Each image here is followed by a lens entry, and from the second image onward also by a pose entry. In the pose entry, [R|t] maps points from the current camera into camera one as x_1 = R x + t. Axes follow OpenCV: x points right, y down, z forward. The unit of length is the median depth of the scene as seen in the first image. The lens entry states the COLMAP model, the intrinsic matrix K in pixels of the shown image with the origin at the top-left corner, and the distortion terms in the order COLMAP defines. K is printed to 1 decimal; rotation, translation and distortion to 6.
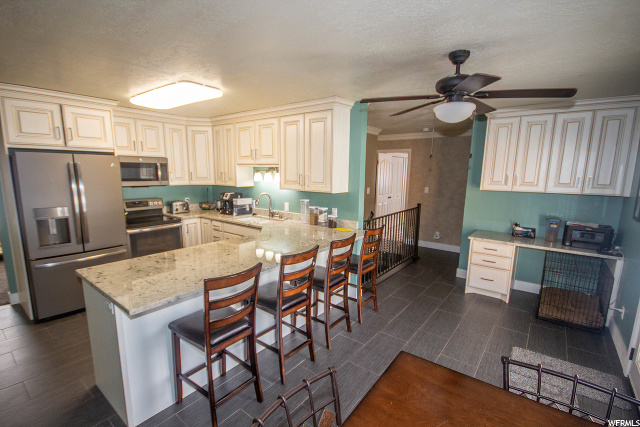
lens RADIAL K [[296.5, 0, 317.4], [0, 296.5, 222.8], [0, 0, 1]] dist [0.006103, -0.006764]
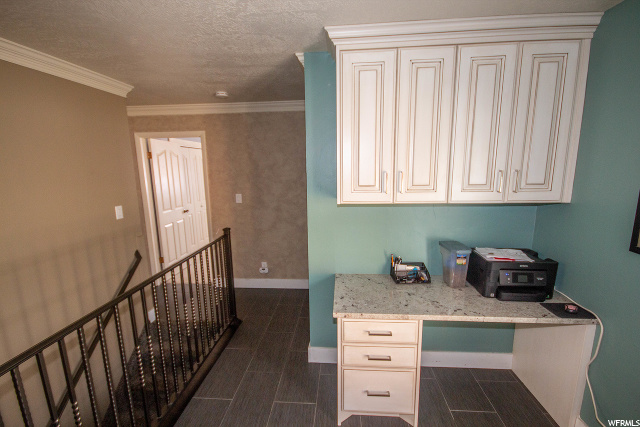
lens RADIAL K [[296.5, 0, 319.1], [0, 296.5, 218.5], [0, 0, 1]] dist [0.006103, -0.006764]
pose [[0.830783, -0.122753, 0.542892, 0.269480], [0.124371, 0.991657, 0.033899, -0.112070], [-0.542524, 0.039357, 0.839118, 0.637109]]
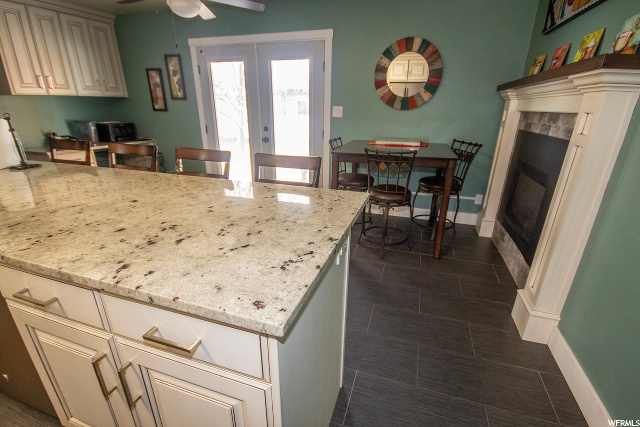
lens RADIAL K [[296.5, 0, 317.3], [0, 296.5, 216.4], [0, 0, 1]] dist [0.006103, -0.006764]
pose [[-0.330949, -0.345573, 0.878096, -0.548093], [0.153251, 0.898497, 0.411361, -0.018100], [-0.931121, 0.270709, -0.244397, 0.540155]]
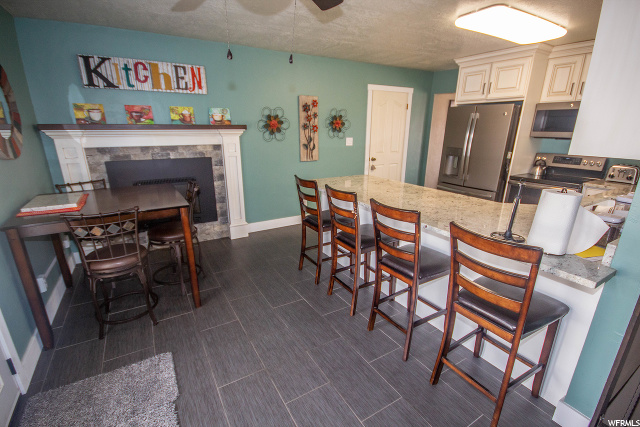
lens RADIAL K [[296.5, 0, 317.6], [0, 296.5, 218.0], [0, 0, 1]] dist [0.006103, -0.006764]
pose [[-0.371507, 0.258300, -0.891776, 0.517881], [-0.171693, 0.924839, 0.339403, -0.084364], [0.912417, 0.279202, -0.299235, 0.722472]]
